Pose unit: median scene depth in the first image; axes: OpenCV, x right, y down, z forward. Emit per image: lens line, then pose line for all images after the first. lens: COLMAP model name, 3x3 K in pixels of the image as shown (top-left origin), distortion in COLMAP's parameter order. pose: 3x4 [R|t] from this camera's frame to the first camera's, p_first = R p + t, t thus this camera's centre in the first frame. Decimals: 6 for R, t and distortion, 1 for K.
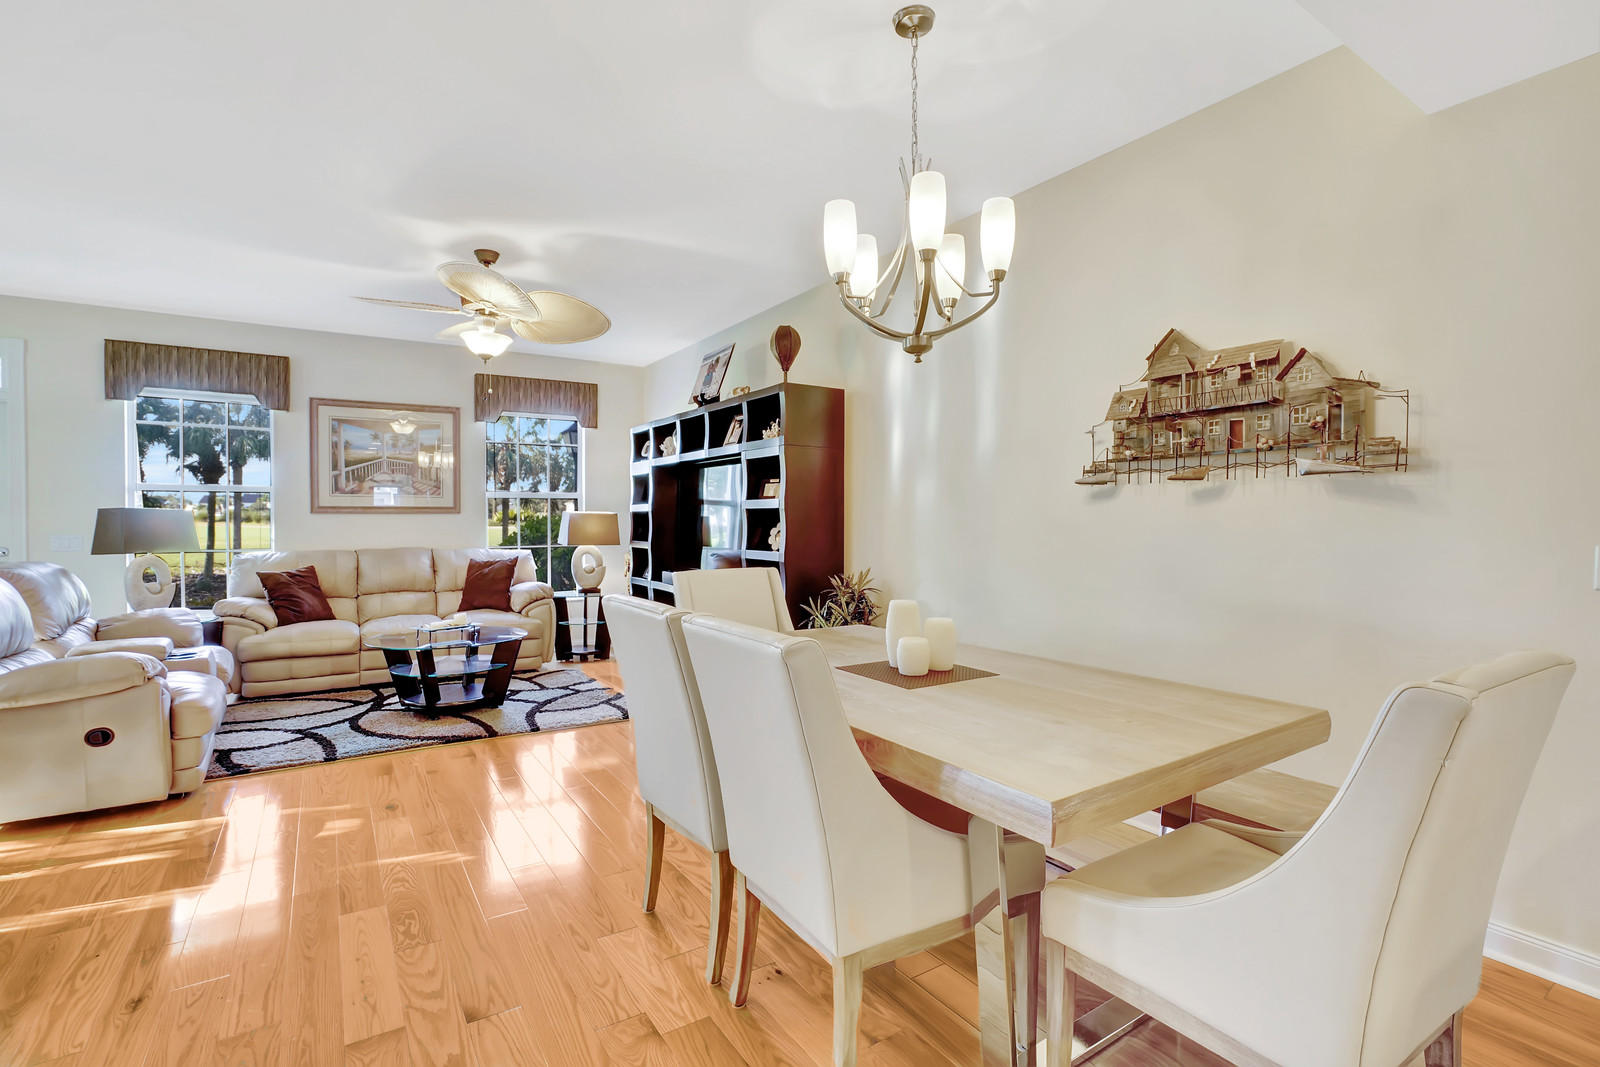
lens RADIAL K [[743.7, 0, 782.2], [0, 743.7, 509.1], [0, 0, 1]] dist [-0.044034, 0.015988]
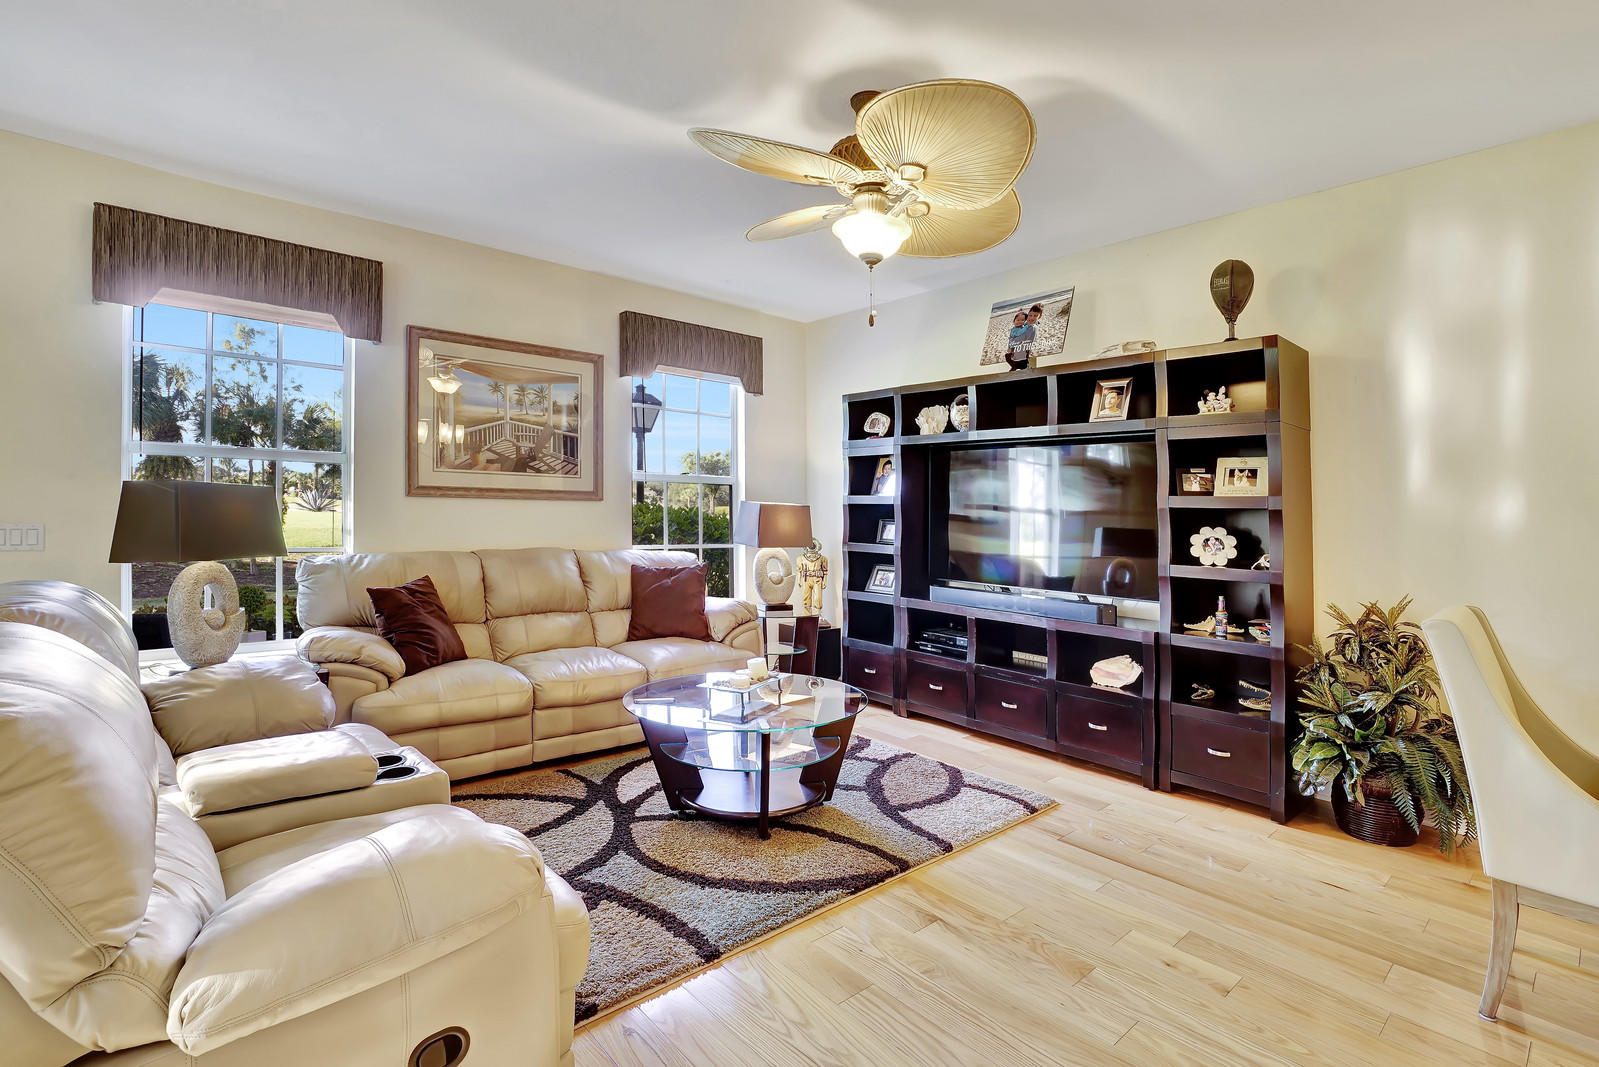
lens RADIAL K [[758.3, 0, 822.4], [0, 758.3, 484.4], [0, 0, 1]] dist [-0.015759, 0.000205]
pose [[0.985922, 0.029195, 0.164635, -0.400081], [-0.026069, 0.999437, -0.021116, -0.000092], [-0.165159, 0.016527, 0.986129, 0.264086]]
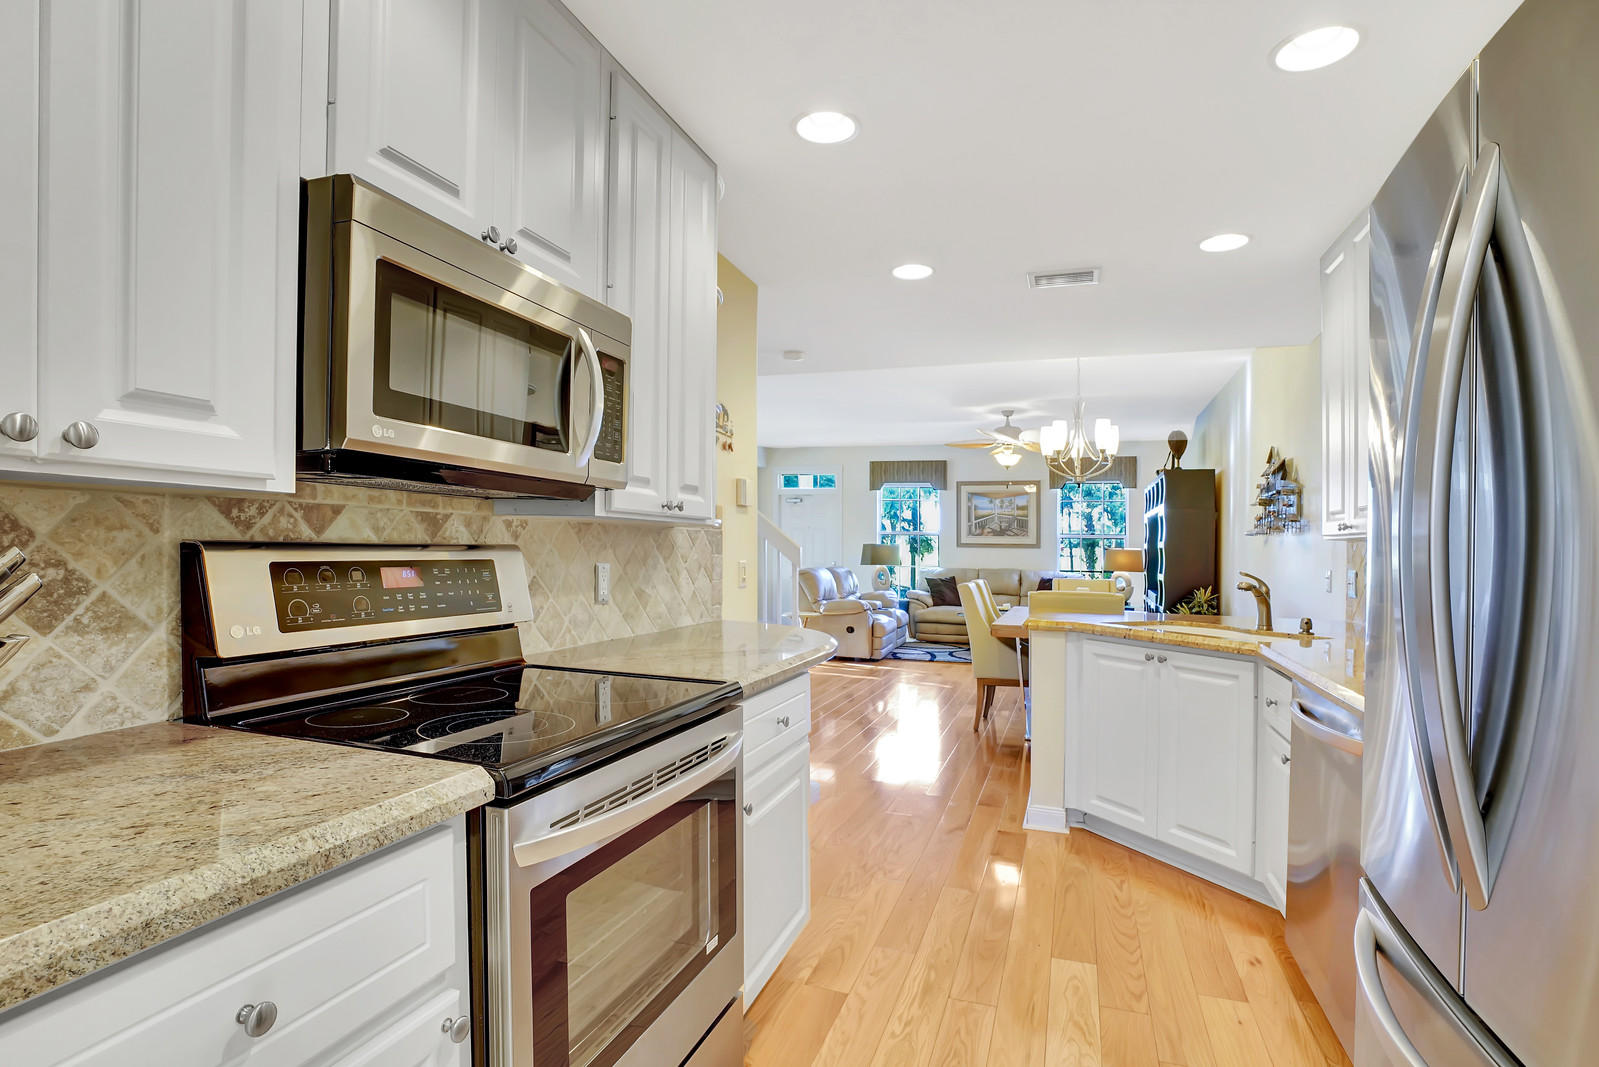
lens RADIAL K [[759.2, 0, 783.8], [0, 759.2, 530.5], [0, 0, 1]] dist [-0.038060, 0.017622]
pose [[0.608362, -0.000221, -0.793660, 0.587863], [-0.004018, 0.999986, -0.003358, -0.027999], [0.793650, 0.005232, 0.608352, -0.475413]]
